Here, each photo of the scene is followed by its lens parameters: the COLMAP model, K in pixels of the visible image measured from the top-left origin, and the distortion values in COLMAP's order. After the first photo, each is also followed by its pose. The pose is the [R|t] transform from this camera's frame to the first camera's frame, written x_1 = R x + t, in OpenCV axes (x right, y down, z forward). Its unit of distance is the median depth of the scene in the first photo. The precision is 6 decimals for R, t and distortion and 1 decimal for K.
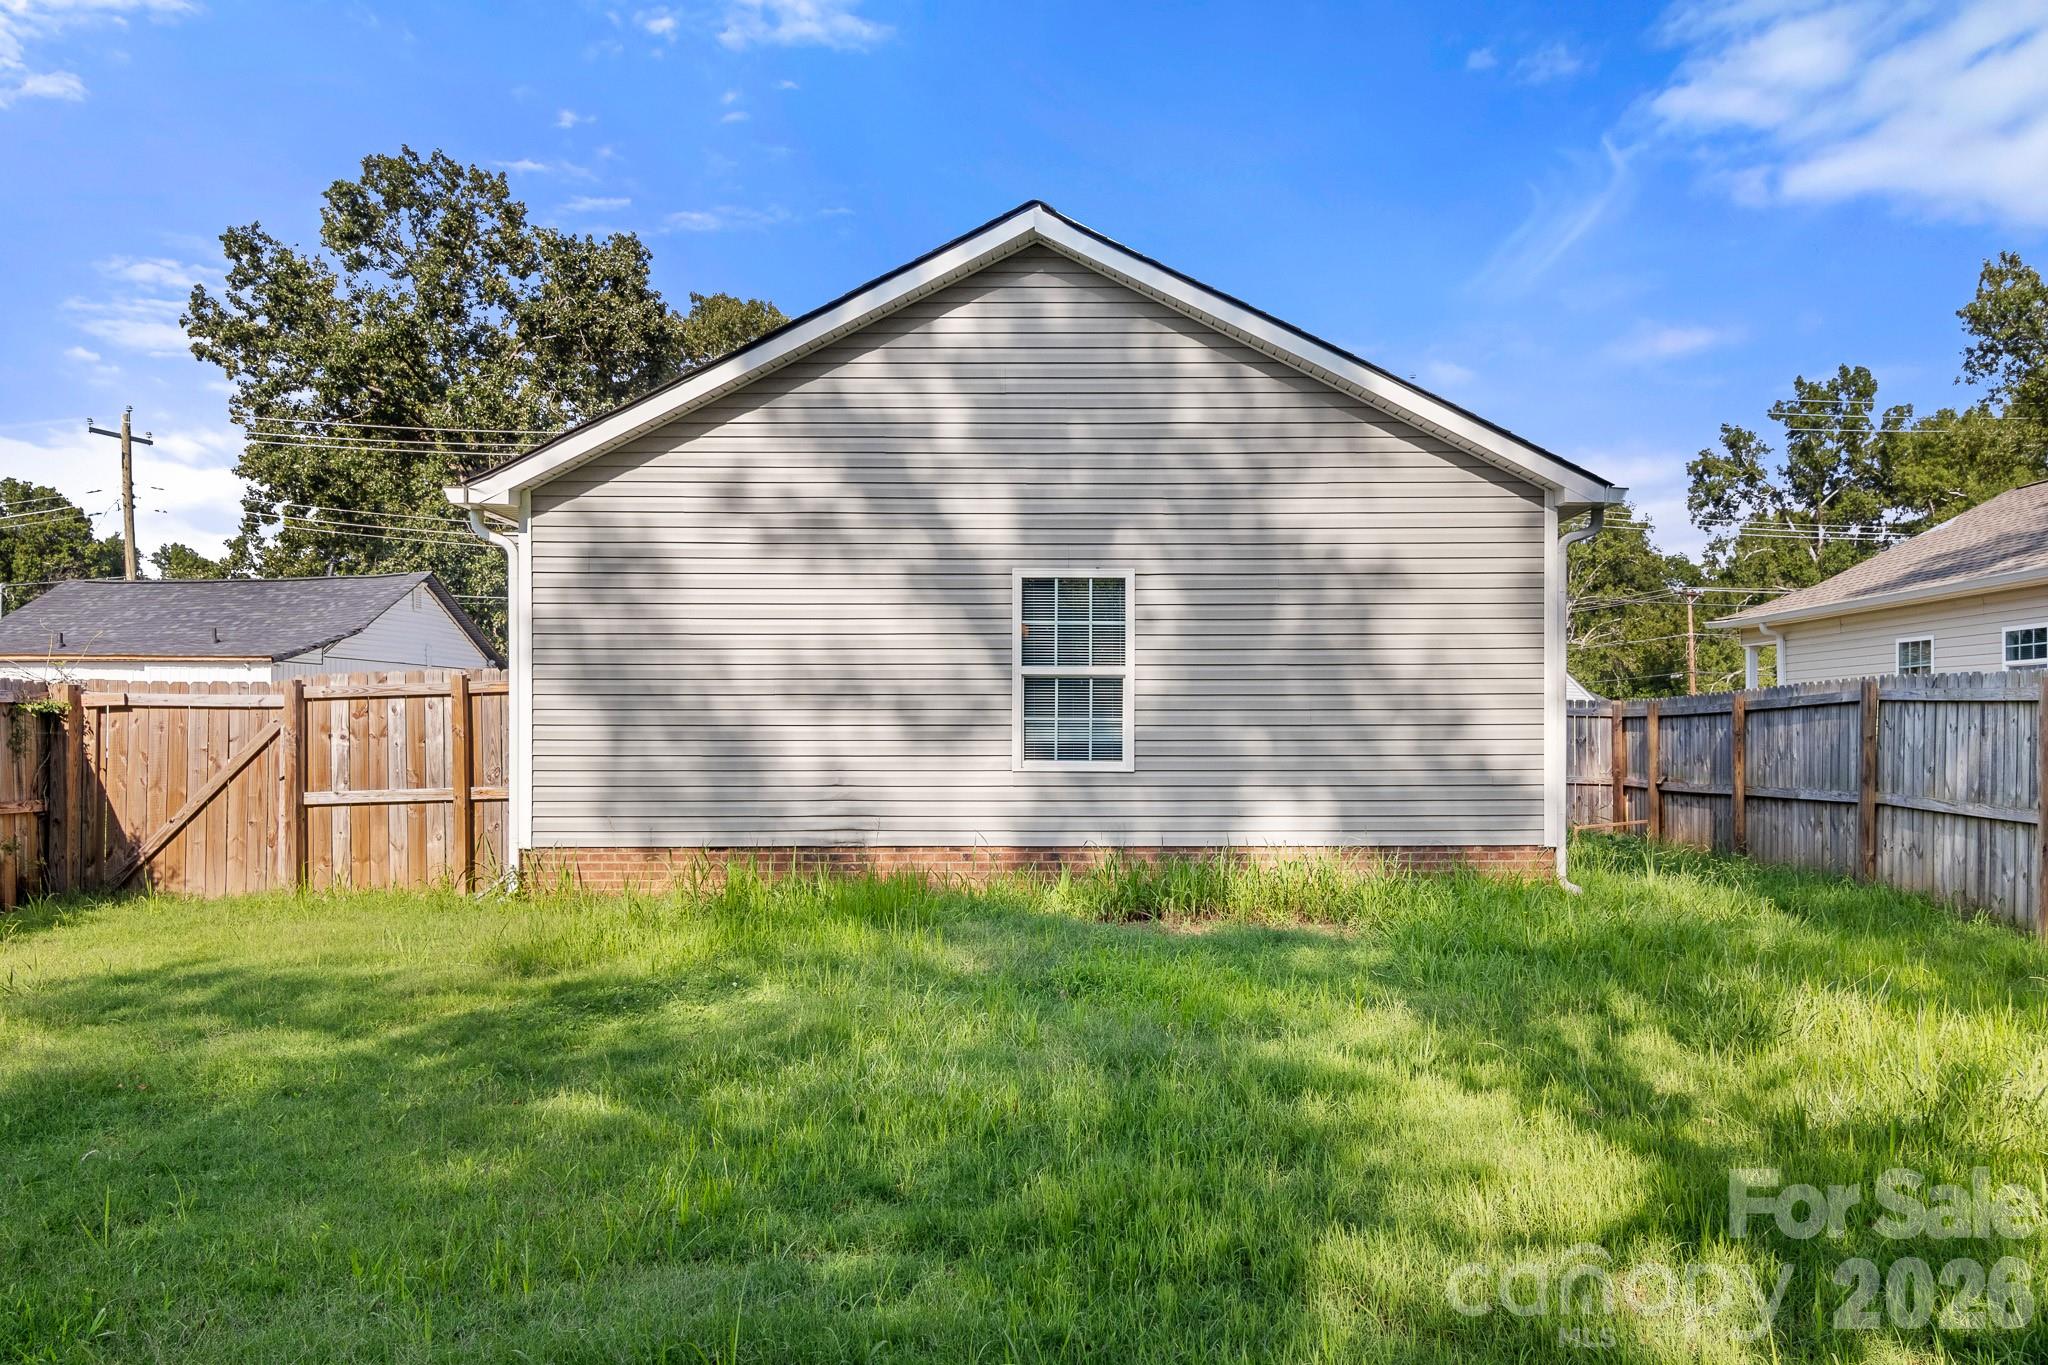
lens RADIAL K [[1477.5, 0, 1023.9], [0, 1477.5, 686.6], [0, 0, 1]] dist [-0.000804, -0.000788]
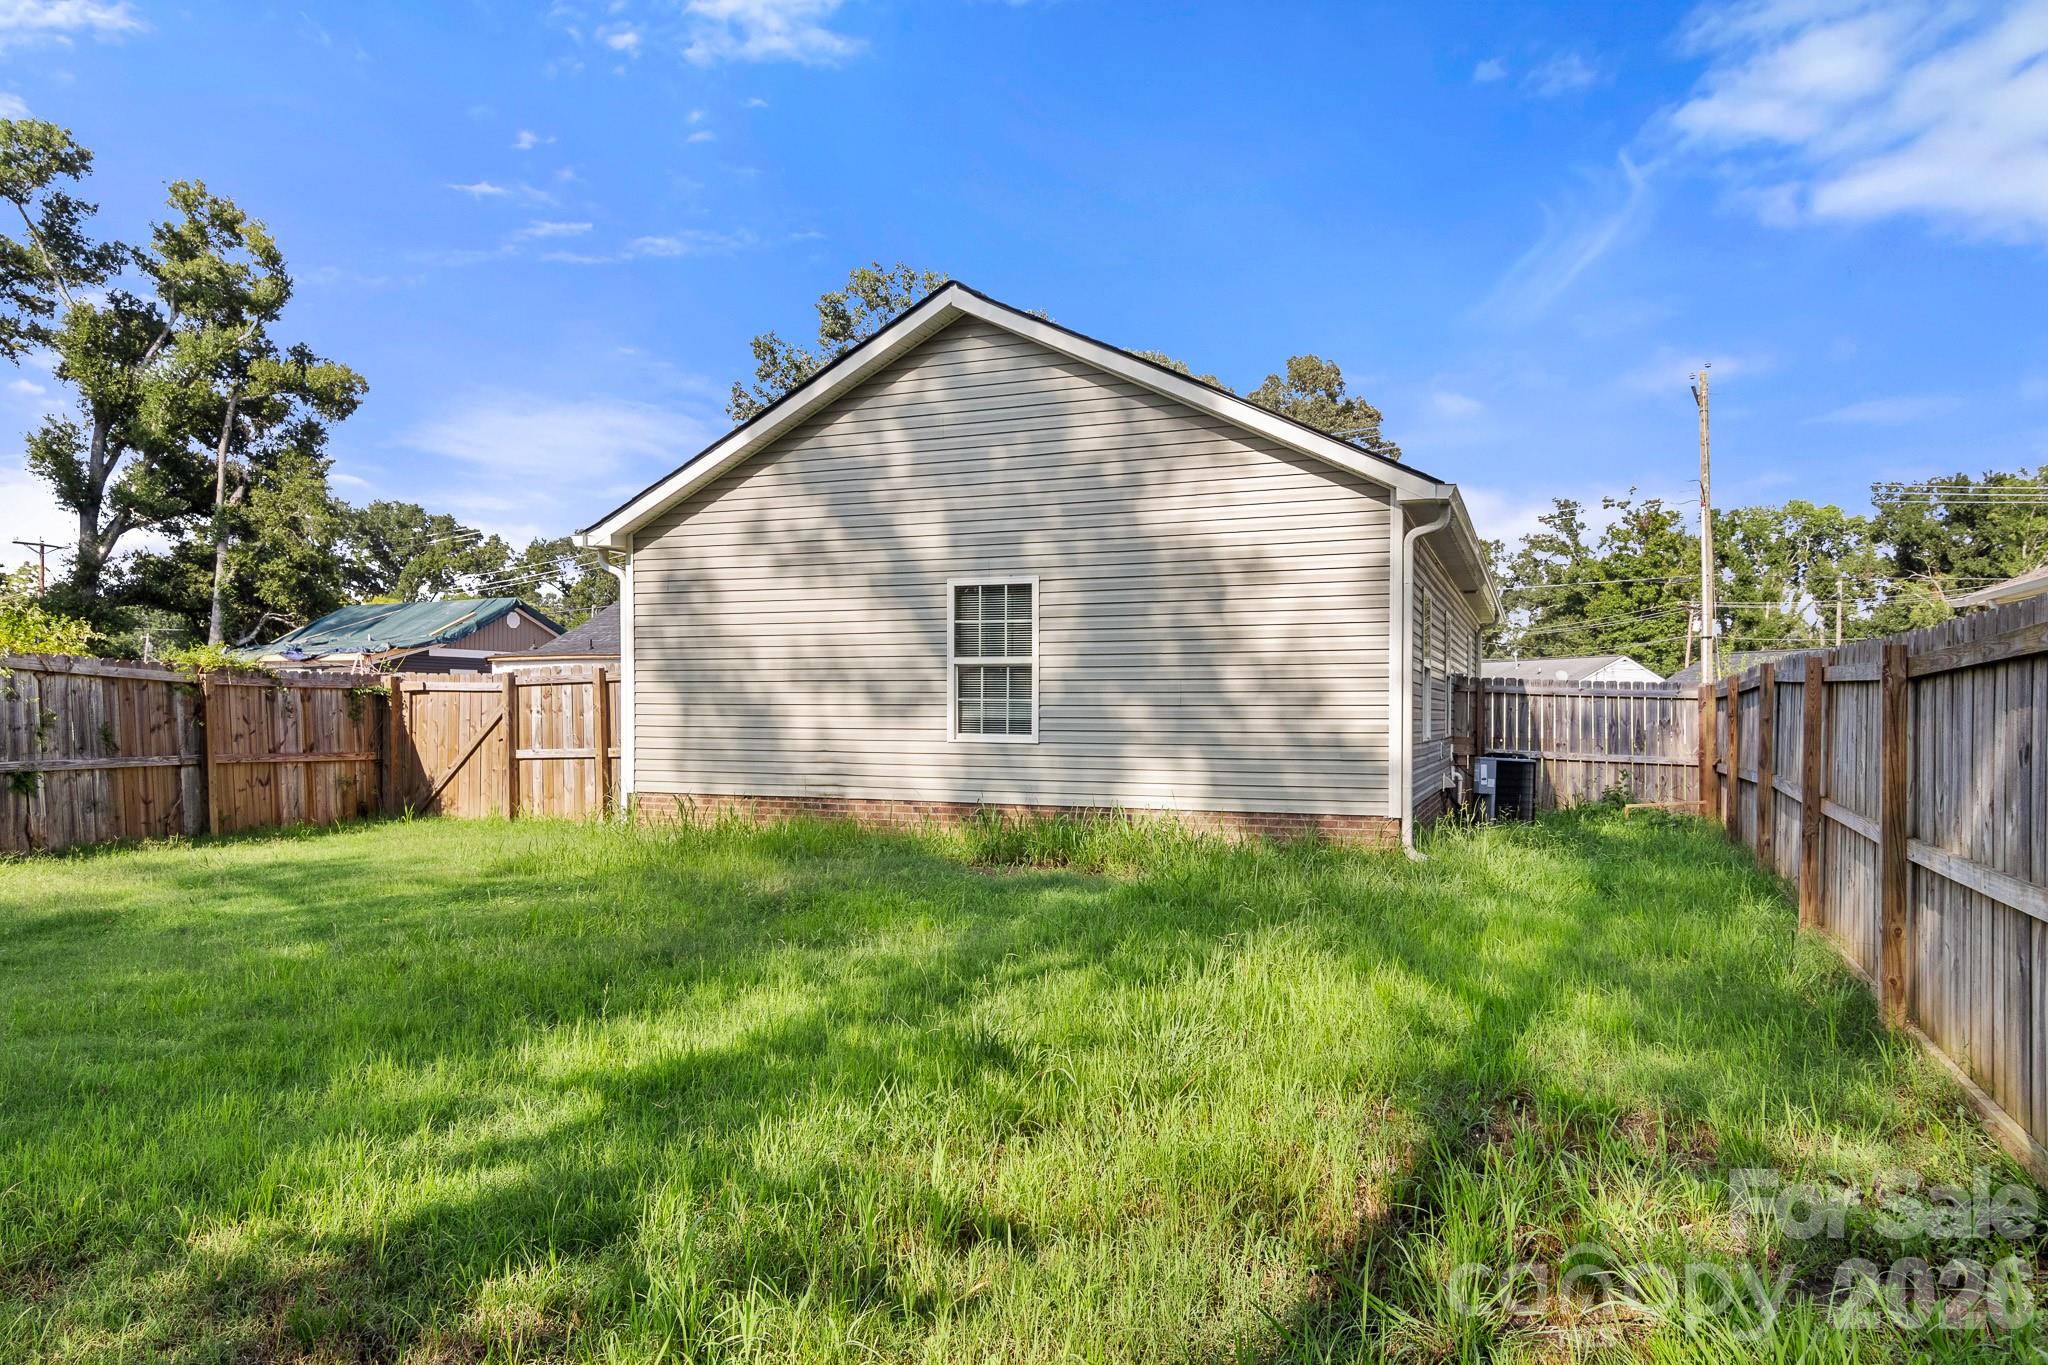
lens RADIAL K [[1269.0, 0, 1024.0], [0, 1269.0, 682.5], [0, 0, 1]] dist [-0.005853, -0.000598]
pose [[0.927506, -0.004093, -0.373785, 0.450256], [0.006992, 0.999955, 0.006400, 0.000996], [0.373742, -0.008549, 0.927493, 0.032290]]
